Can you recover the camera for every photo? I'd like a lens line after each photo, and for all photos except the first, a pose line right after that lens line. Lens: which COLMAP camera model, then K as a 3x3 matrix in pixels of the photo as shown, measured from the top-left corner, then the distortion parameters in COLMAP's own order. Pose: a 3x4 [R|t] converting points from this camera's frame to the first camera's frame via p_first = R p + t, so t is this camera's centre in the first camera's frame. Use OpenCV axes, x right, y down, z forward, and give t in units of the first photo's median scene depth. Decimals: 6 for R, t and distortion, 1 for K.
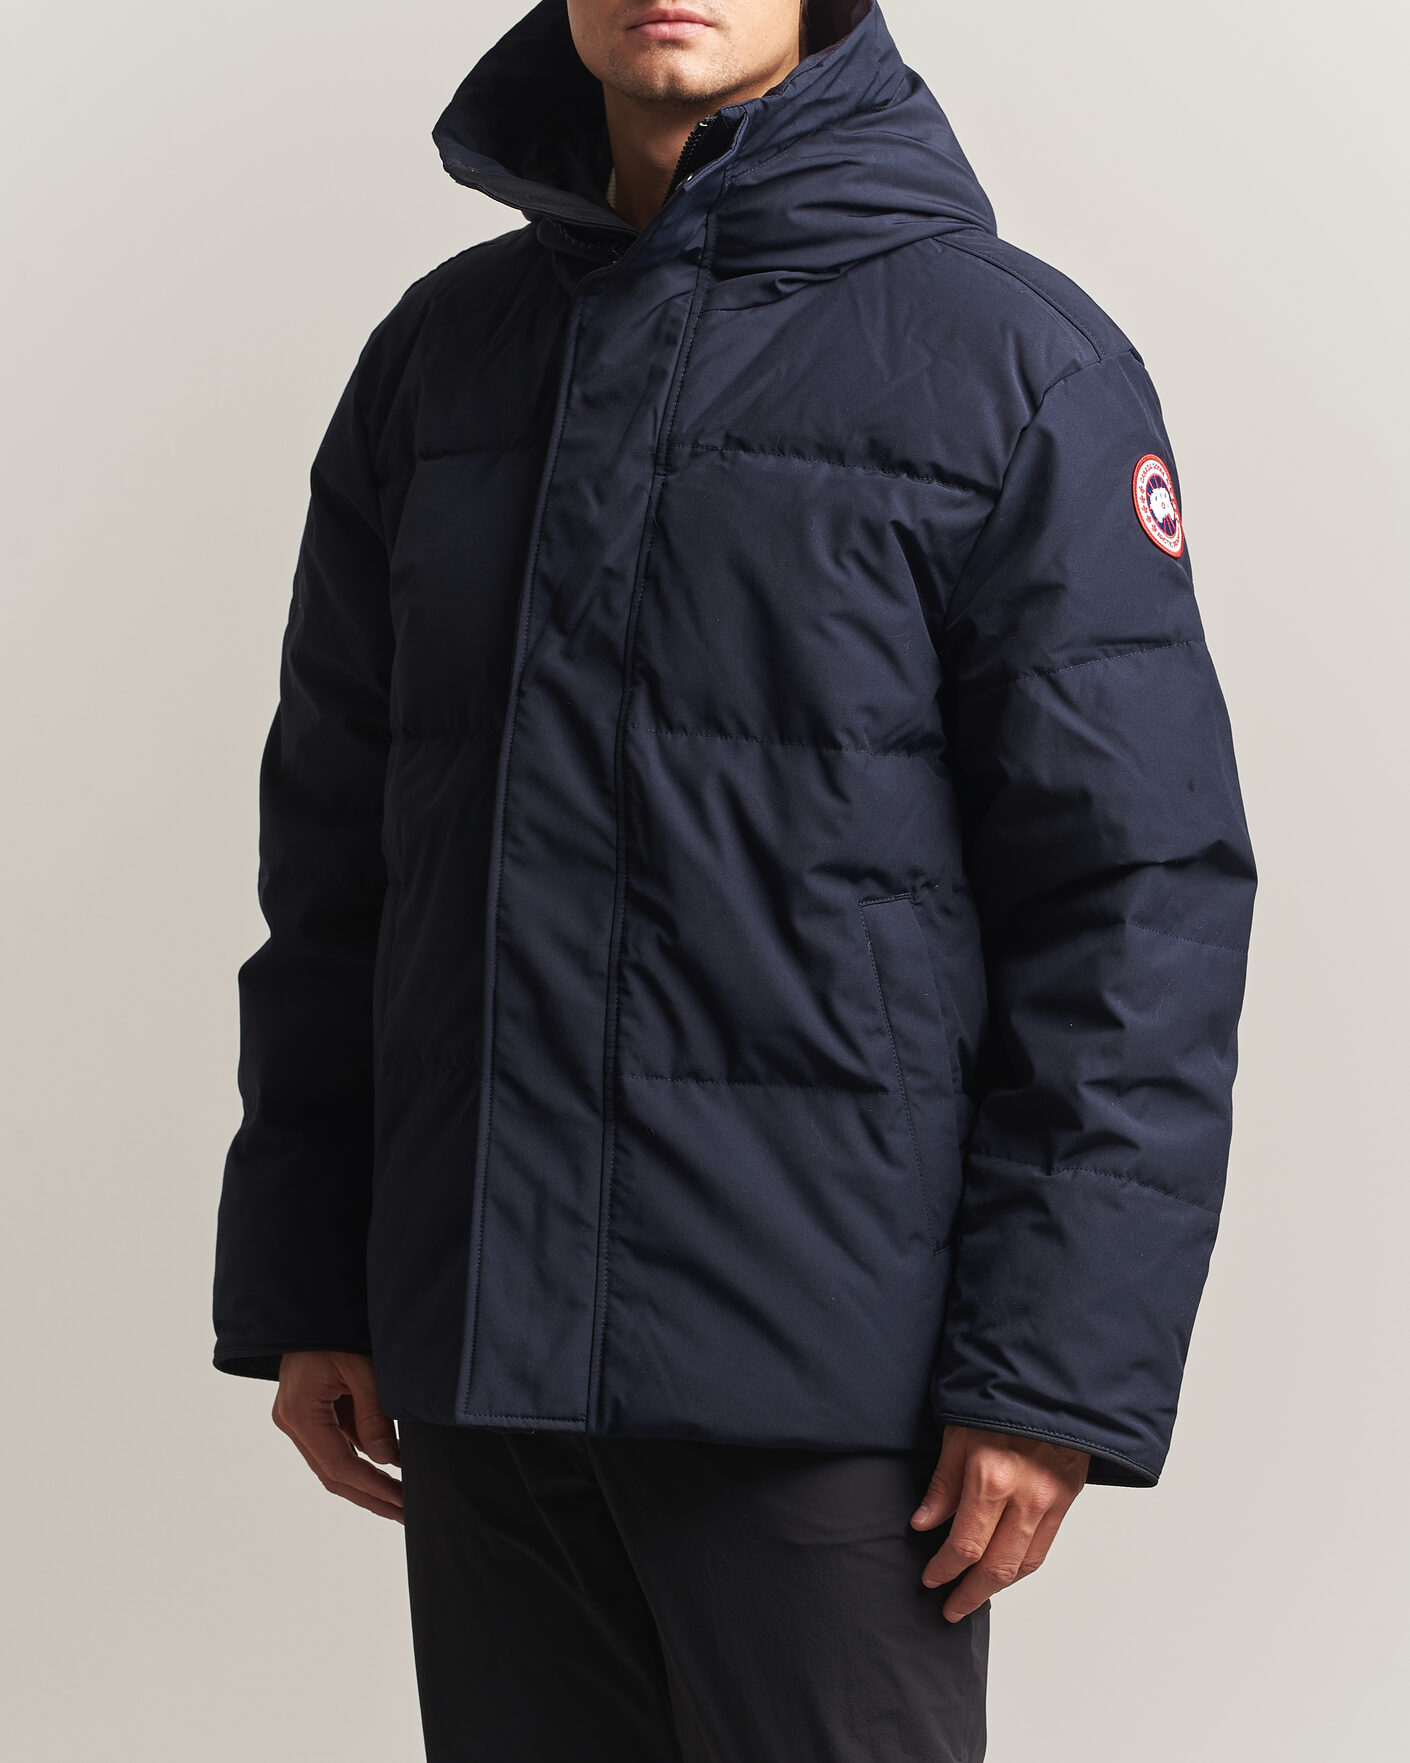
lens RADIAL K [[4420.8, 0, 705.0], [0, 4420.8, 881.5], [0, 0, 1]] dist [-0.051690, -0.258707]
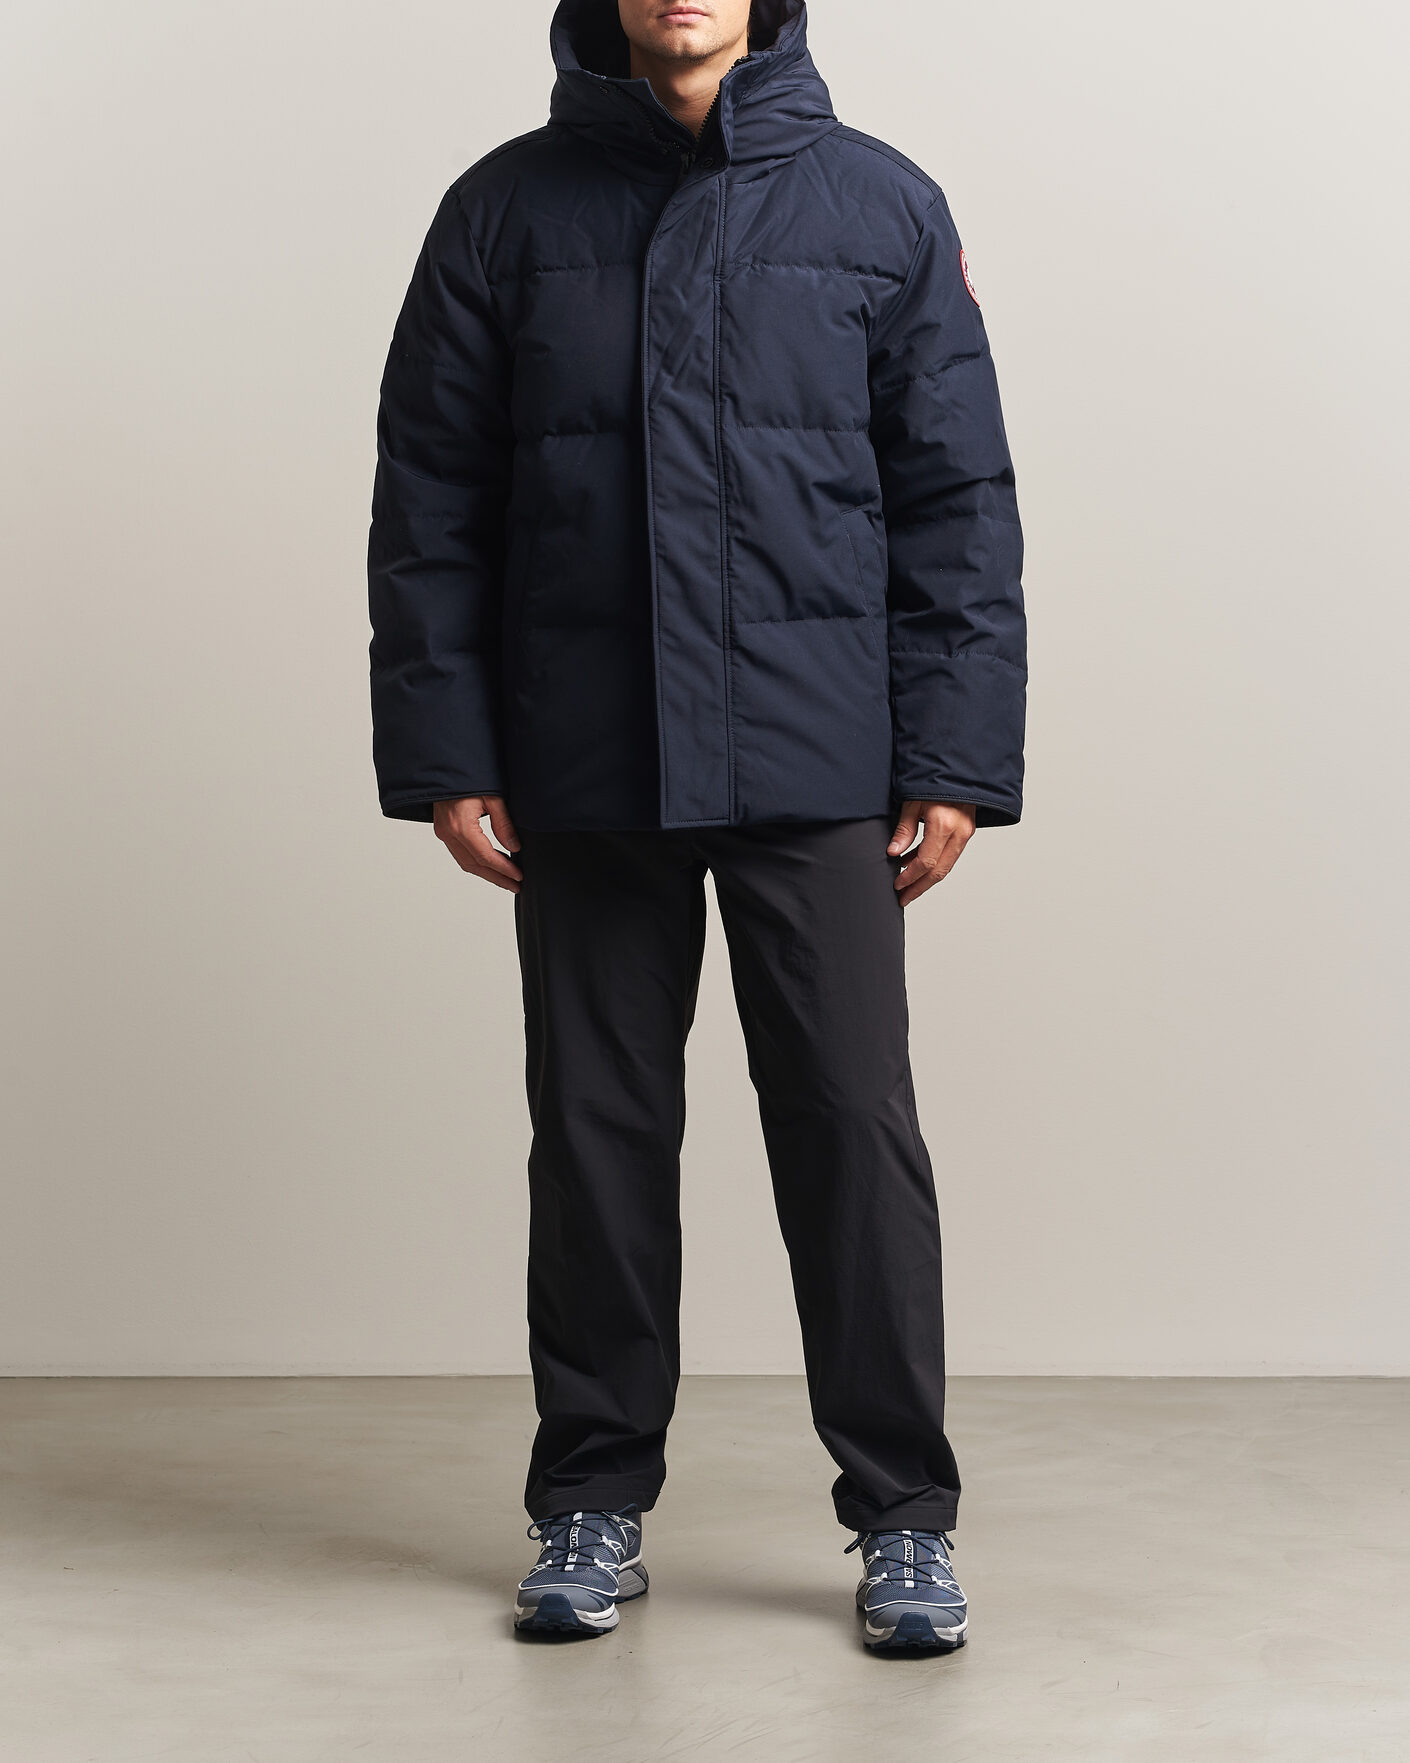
lens RADIAL K [[4420.8, 0, 705.0], [0, 4420.8, 881.5], [0, 0, 1]] dist [-0.051690, -0.258707]
pose [[0.937338, -0.109366, 0.330813, -0.625234], [0.074422, 0.990392, 0.116552, -0.060883], [-0.340381, -0.084629, 0.936471, -0.664261]]
